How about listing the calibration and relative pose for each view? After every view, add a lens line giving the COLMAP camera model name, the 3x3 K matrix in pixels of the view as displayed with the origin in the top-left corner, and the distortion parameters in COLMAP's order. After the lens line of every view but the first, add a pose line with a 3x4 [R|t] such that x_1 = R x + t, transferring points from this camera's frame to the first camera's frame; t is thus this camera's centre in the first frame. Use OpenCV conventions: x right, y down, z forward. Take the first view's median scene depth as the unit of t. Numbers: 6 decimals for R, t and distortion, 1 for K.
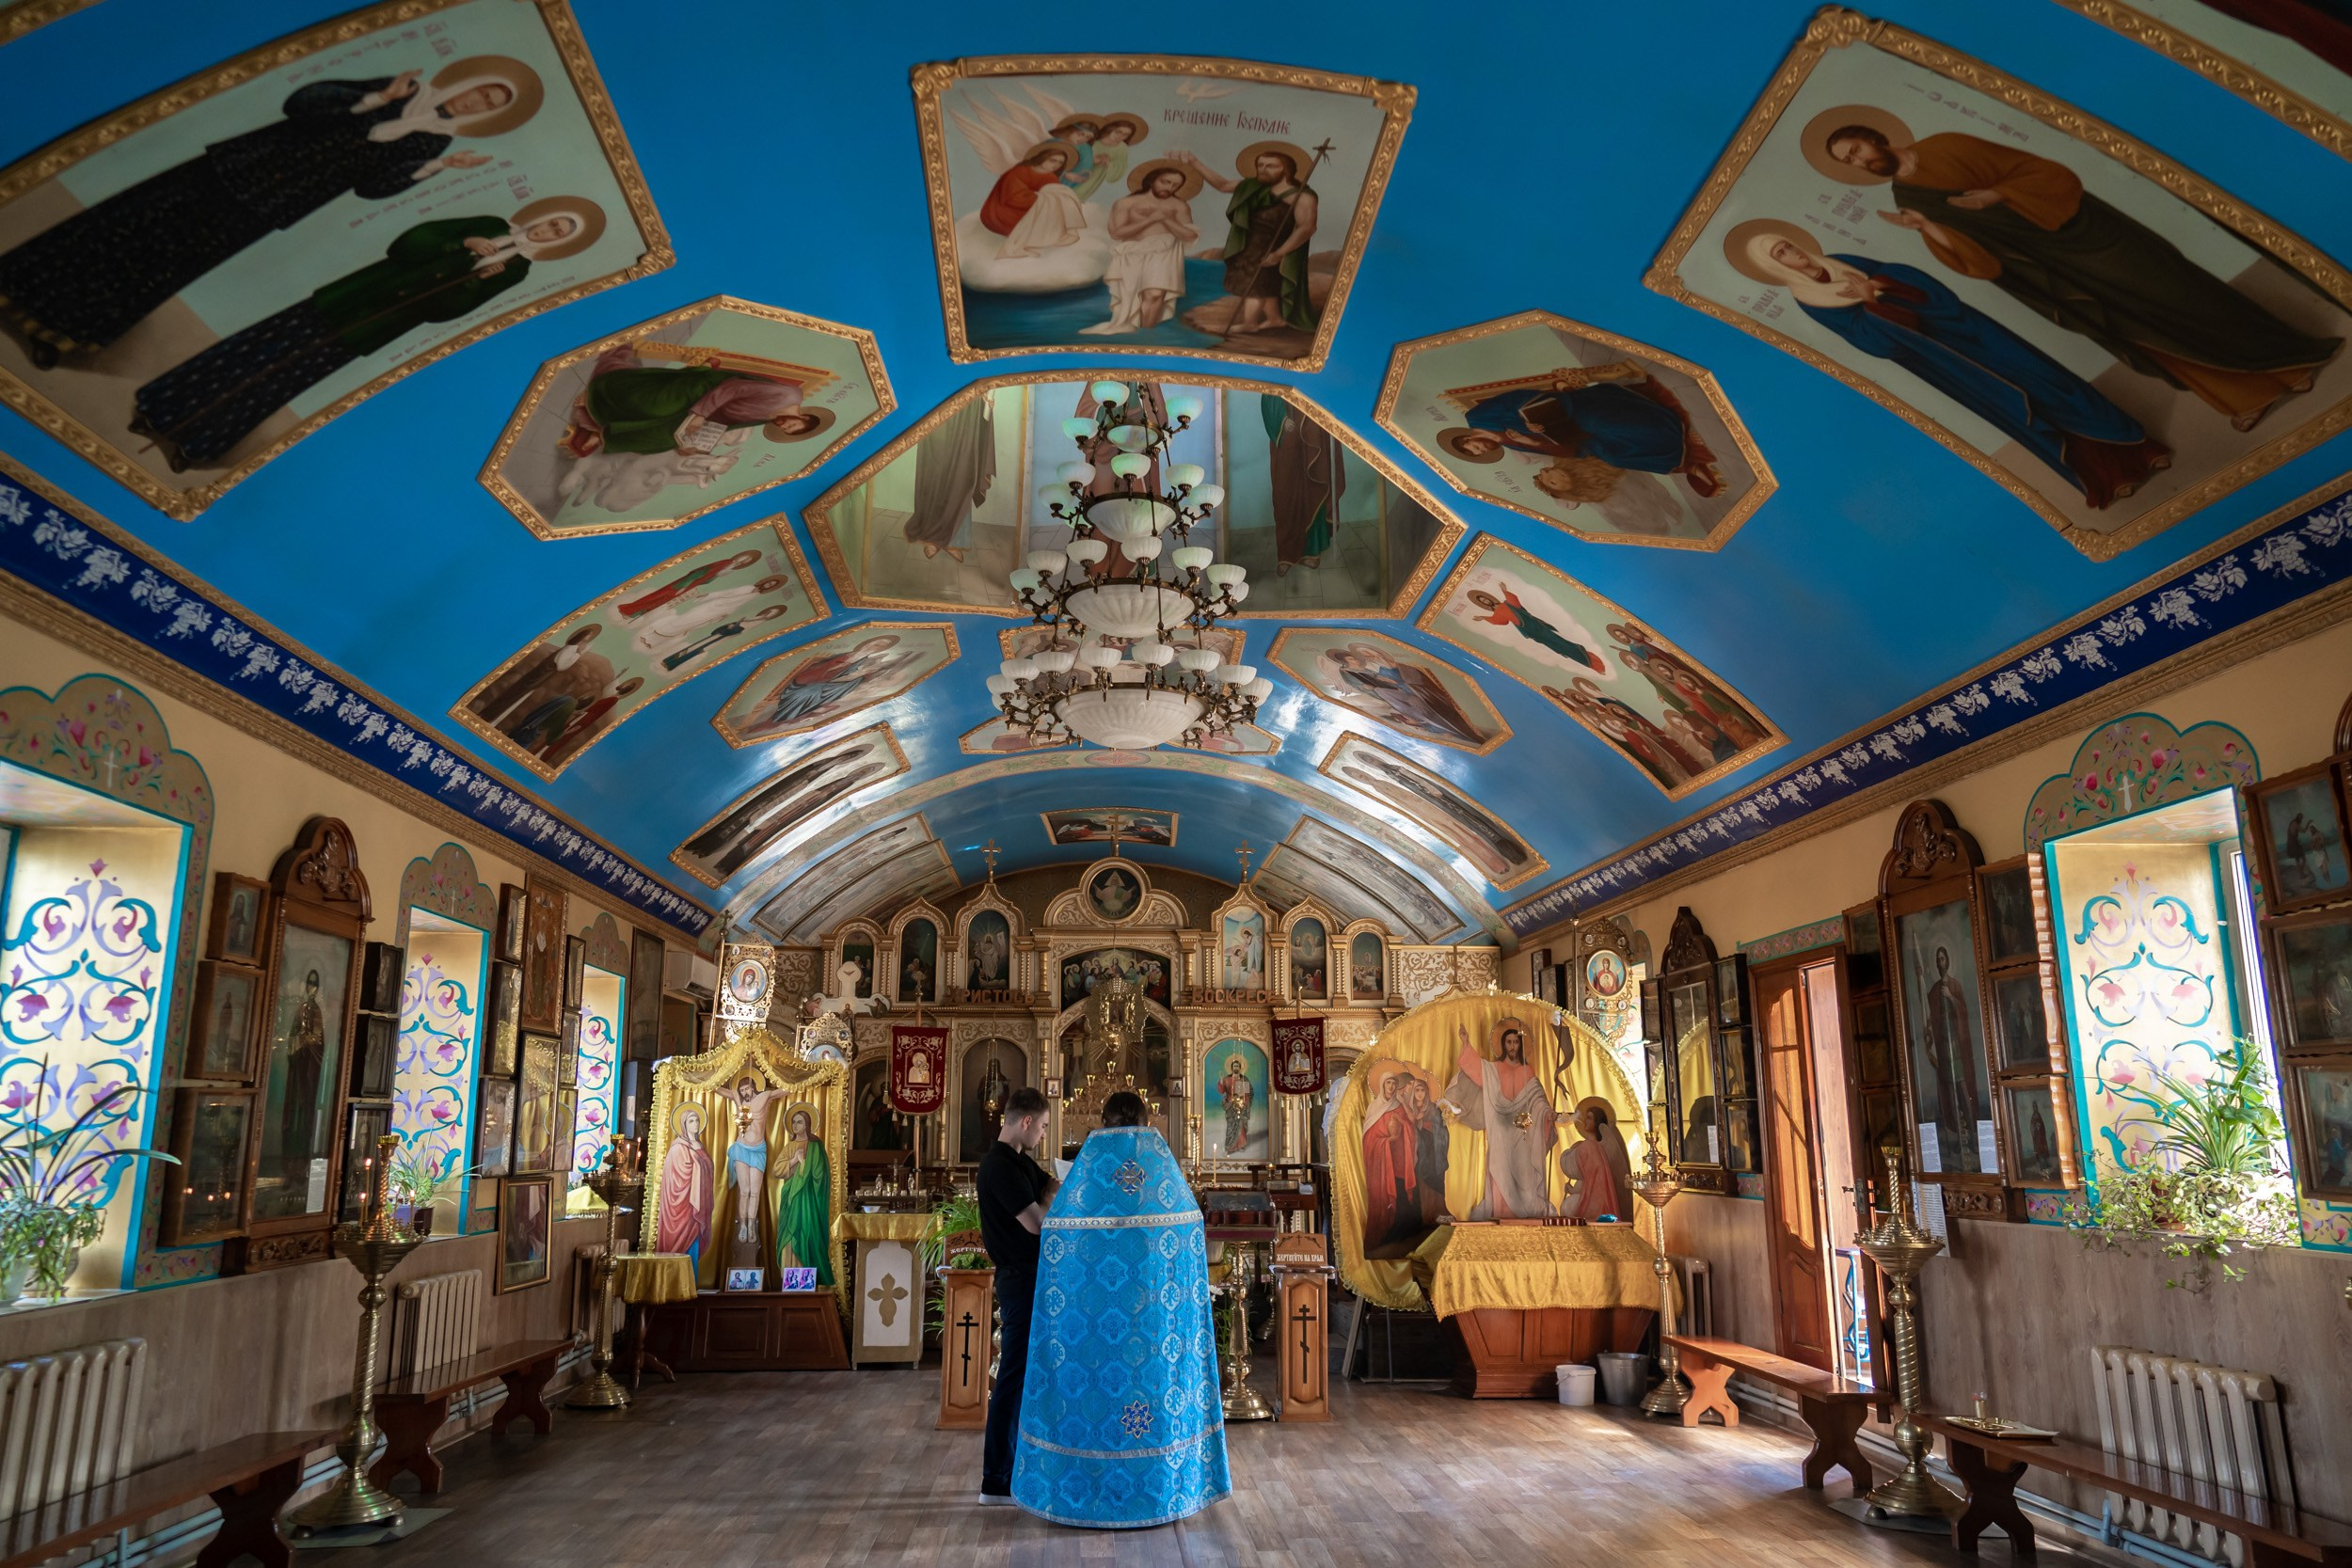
lens RADIAL K [[1539.1, 0, 1243.2], [0, 1539.1, 780.6], [0, 0, 1]] dist [-0.018790, 0.022930]
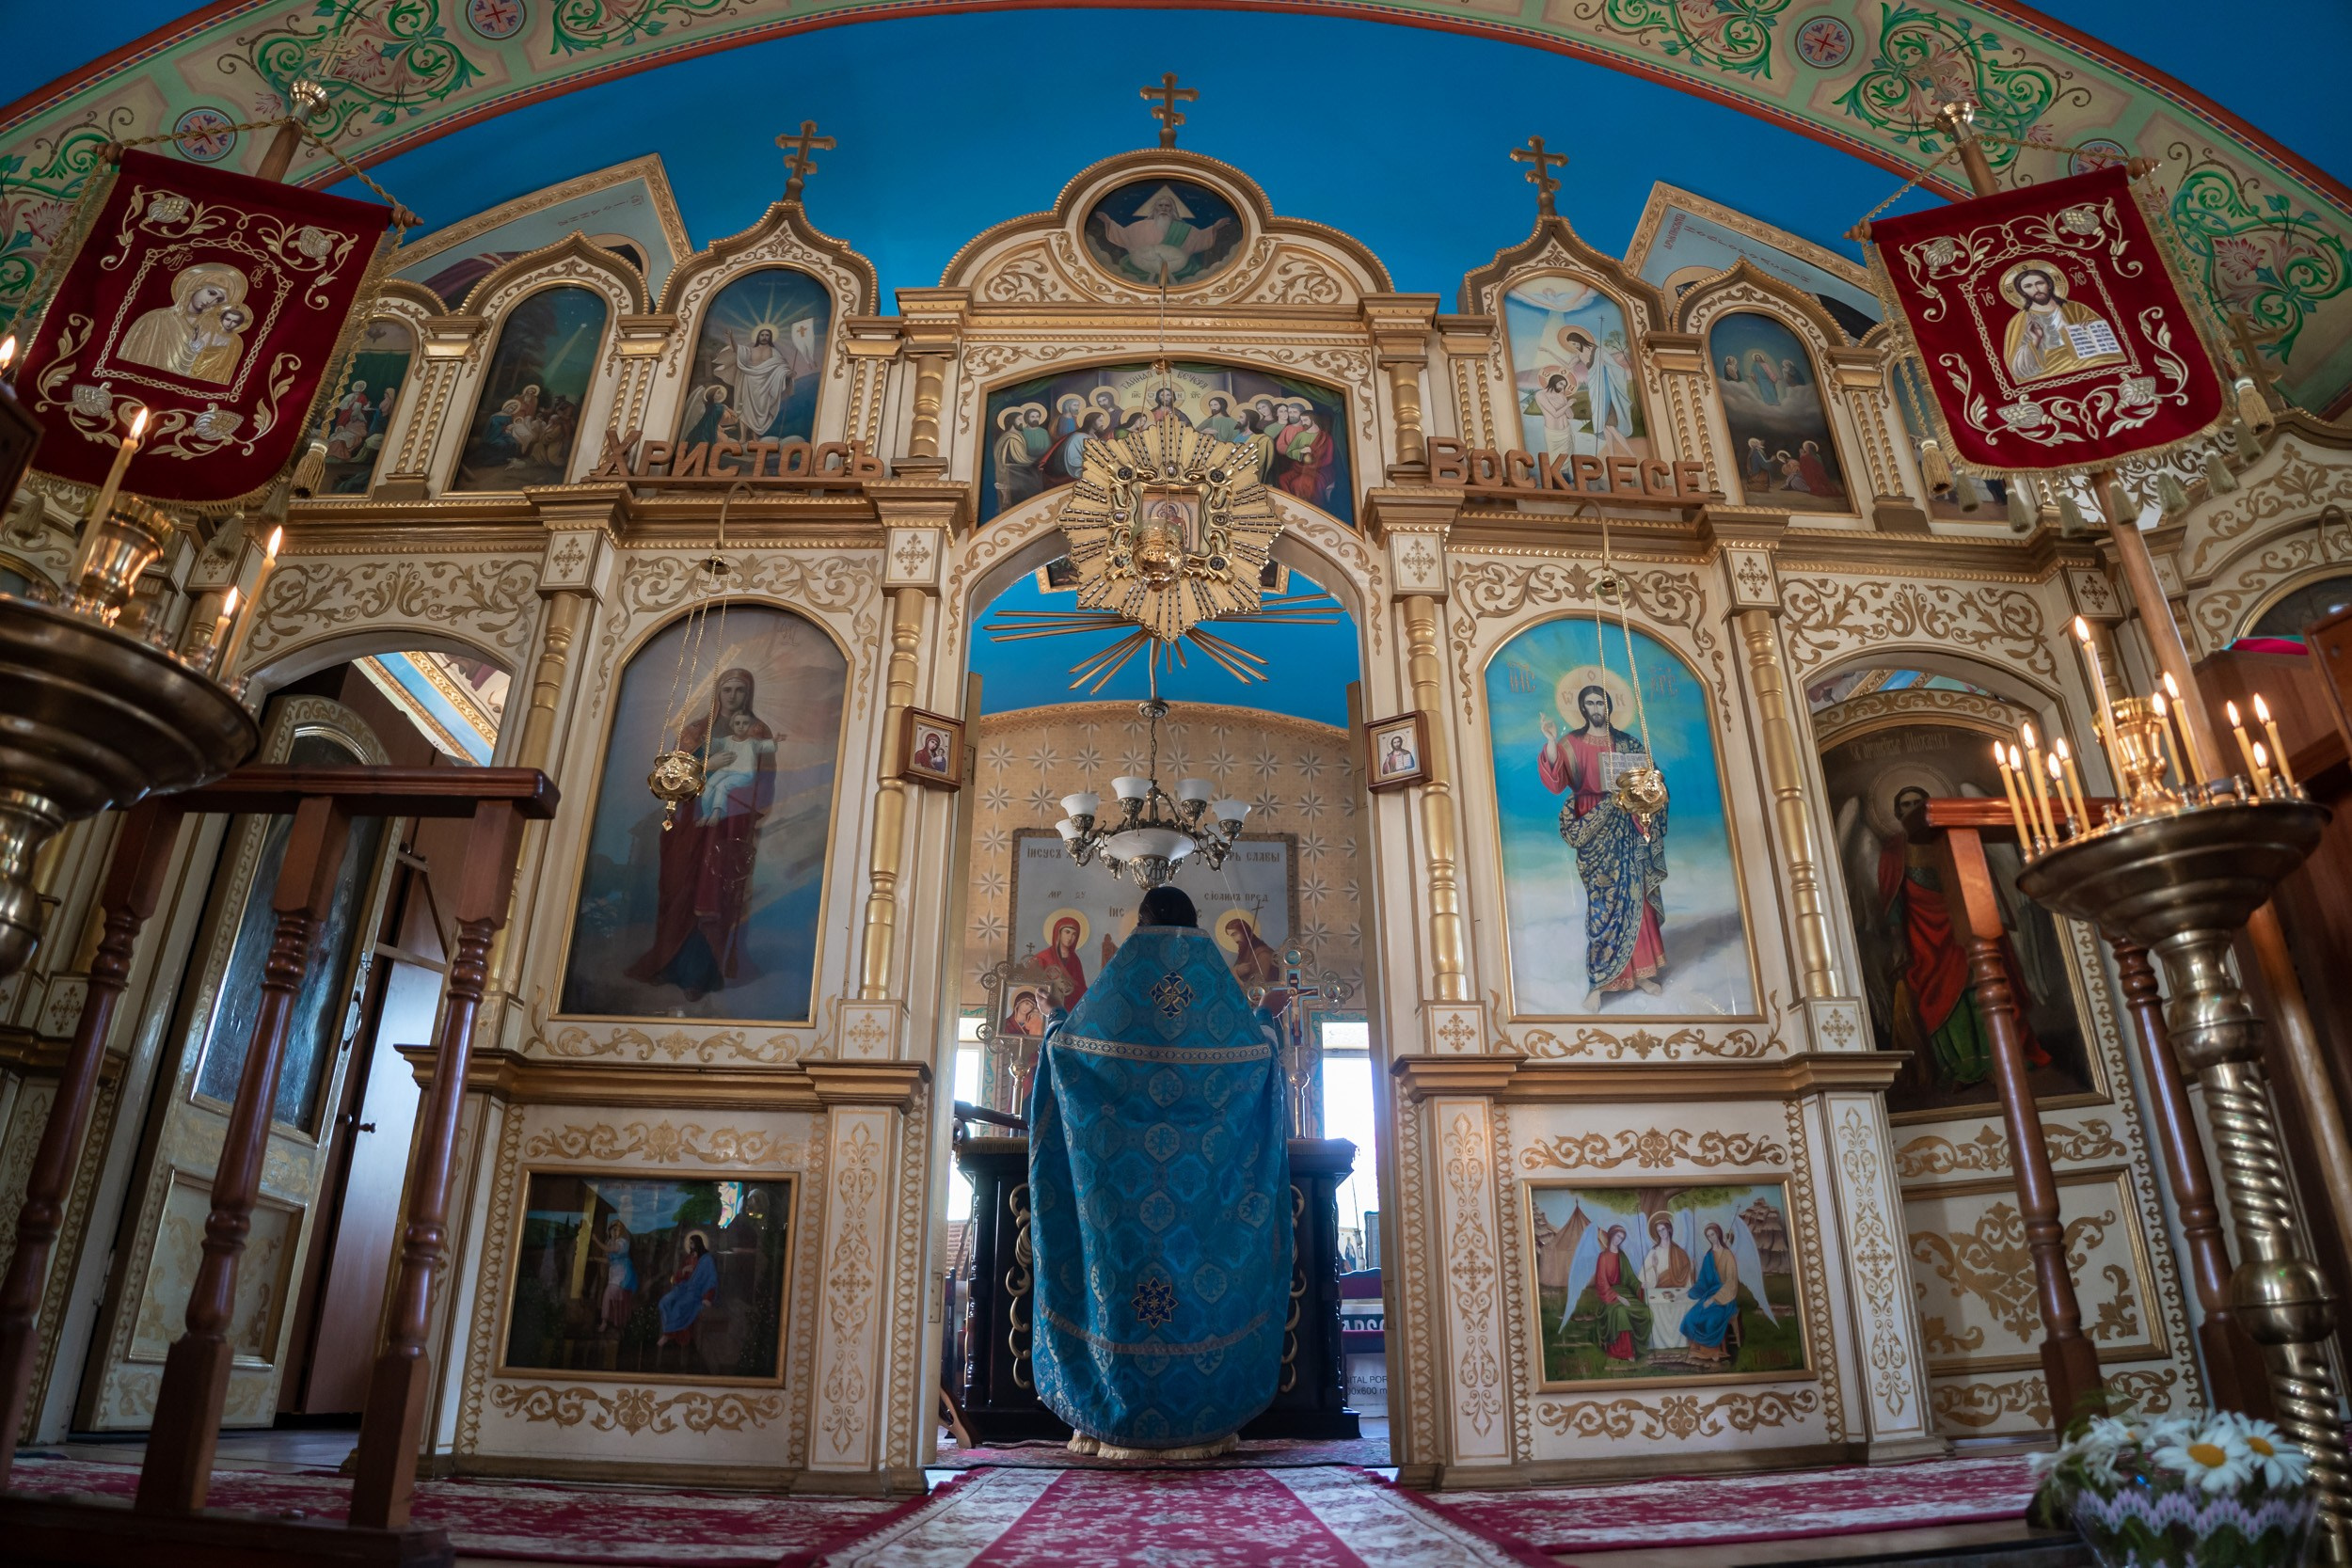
lens RADIAL K [[1335.3, 0, 1205.1], [0, 1335.3, 843.7], [0, 0, 1]] dist [-0.134450, 0.025003]
pose [[0.998508, -0.026910, -0.047524, -0.065927], [0.018801, 0.986365, -0.163496, 0.250147], [0.051276, 0.162358, 0.985399, 0.765418]]
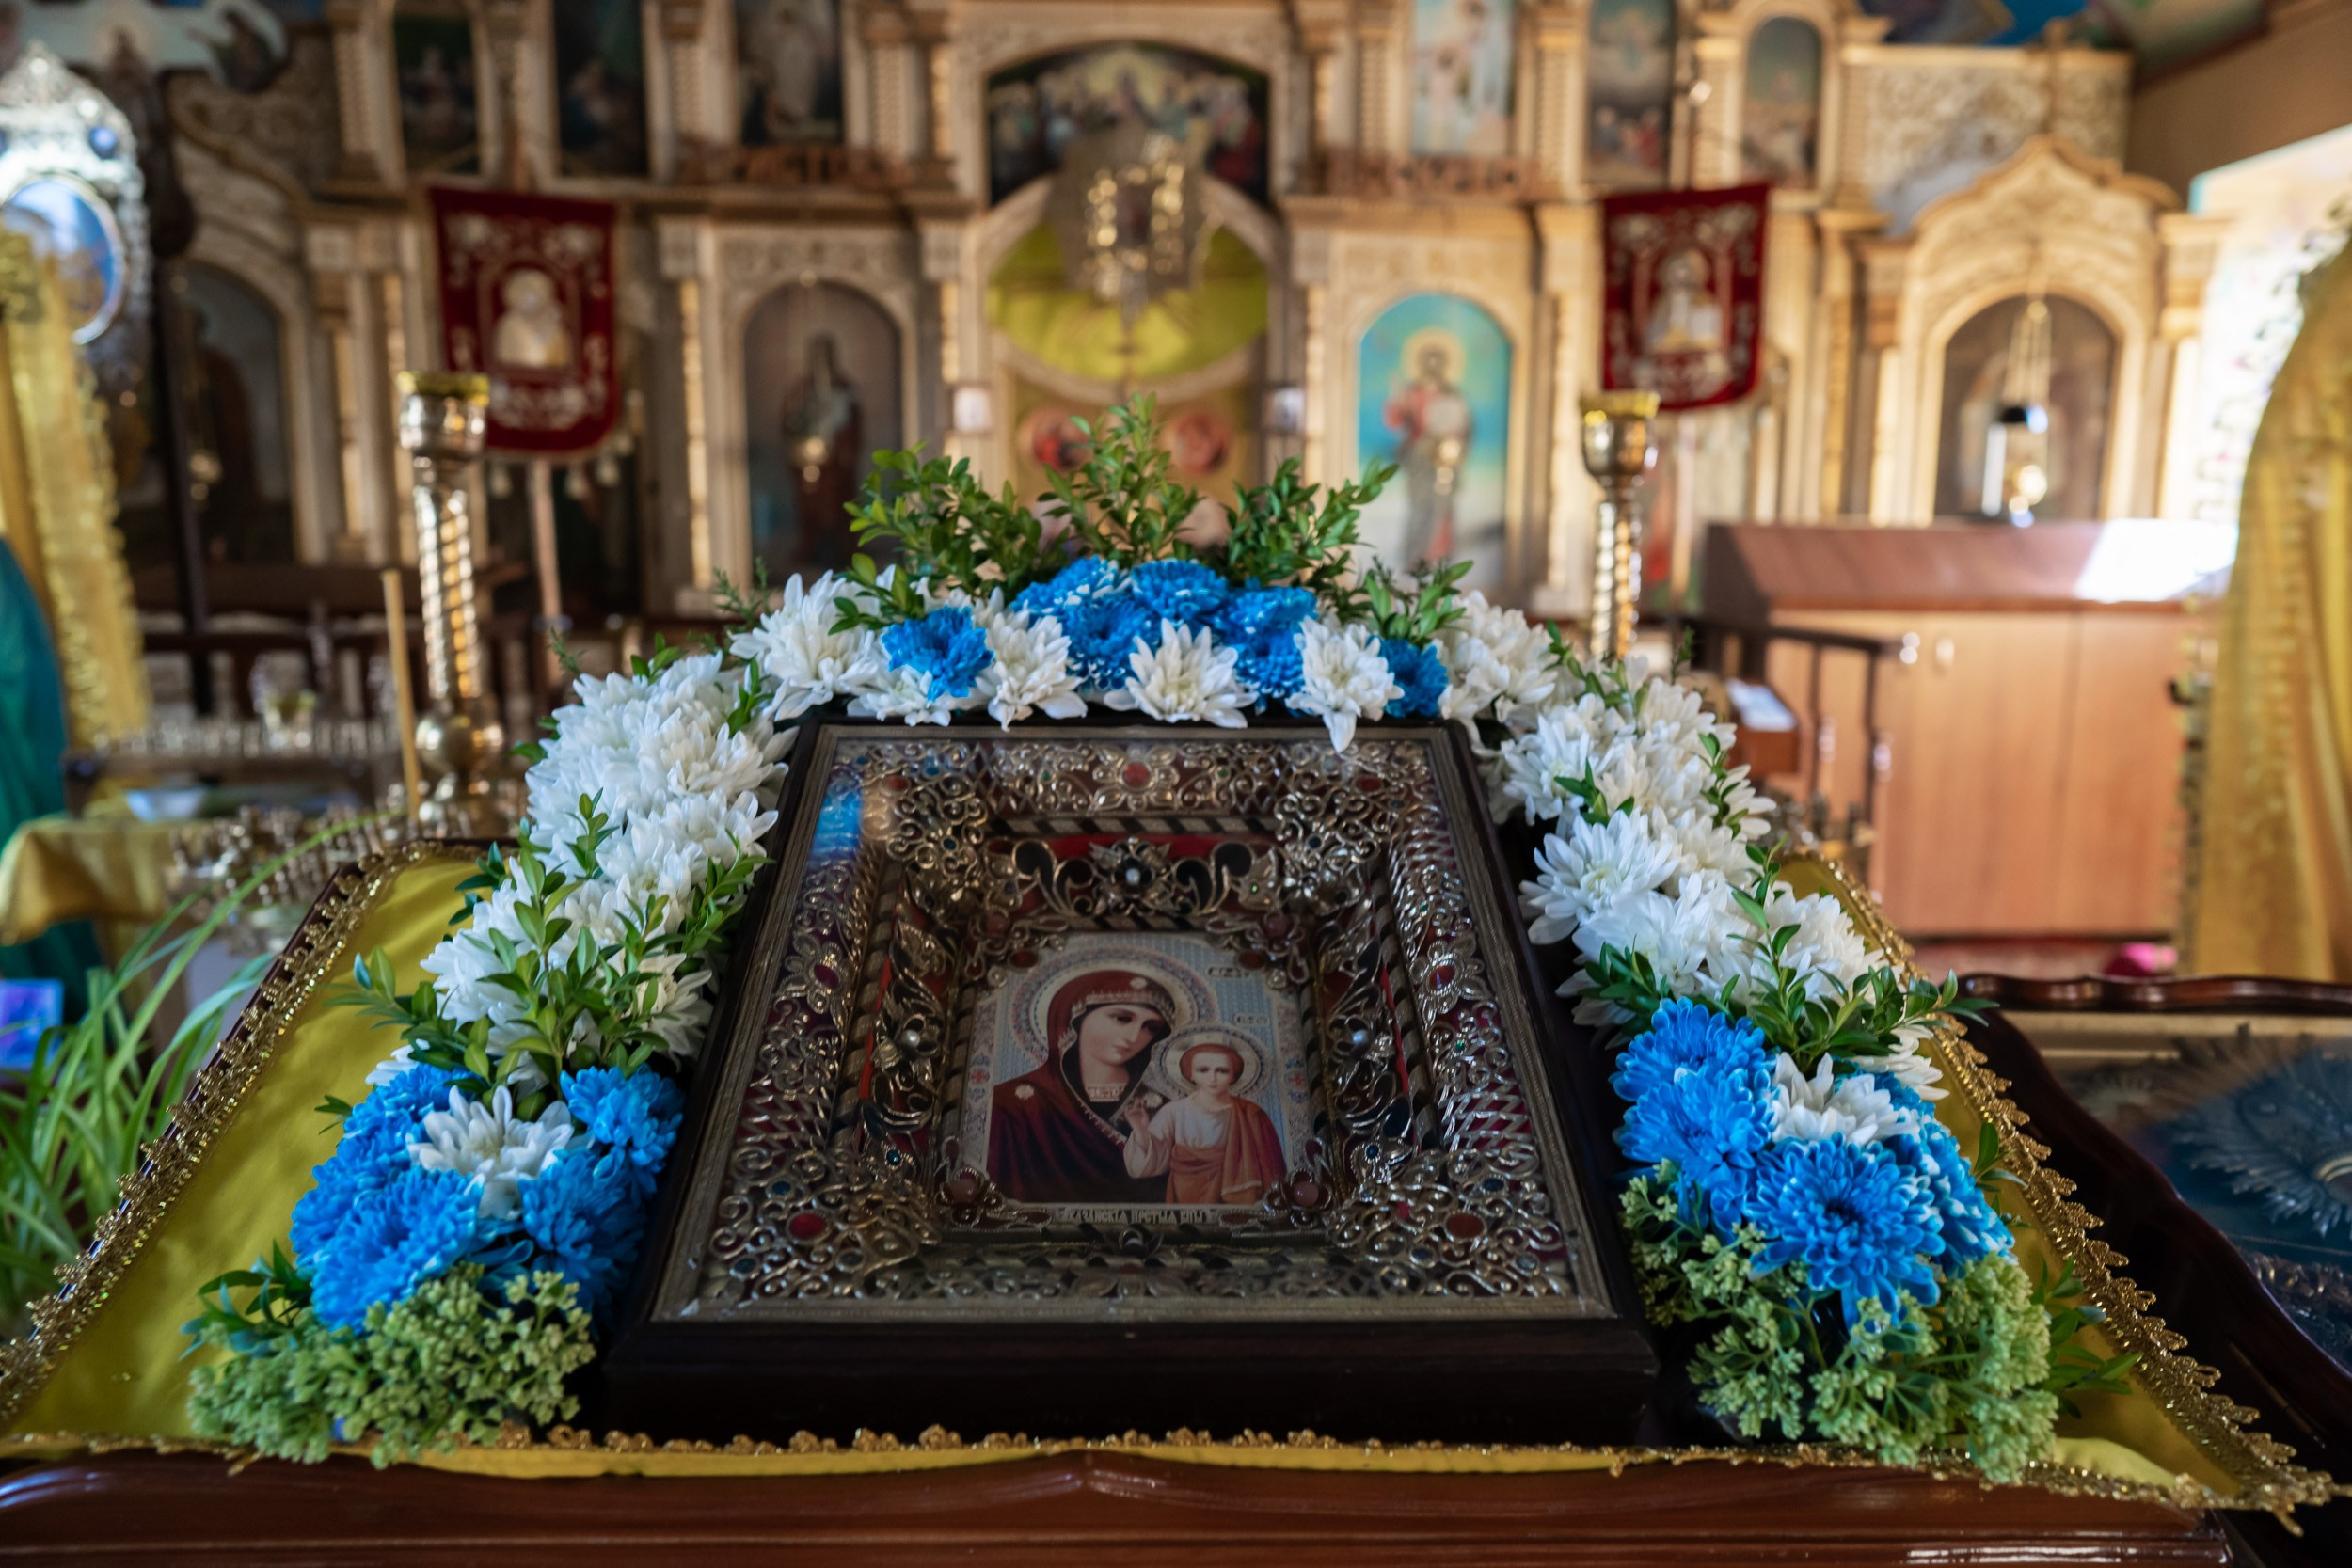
lens RADIAL K [[1539.1, 0, 1209.4], [0, 1539.1, 767.9], [0, 0, 1]] dist [-0.018790, 0.022930]
pose [[0.999699, 0.012017, -0.021406, -0.053108], [-0.003361, 0.930791, 0.365536, 0.138441], [0.024317, -0.365354, 0.930551, 0.592619]]
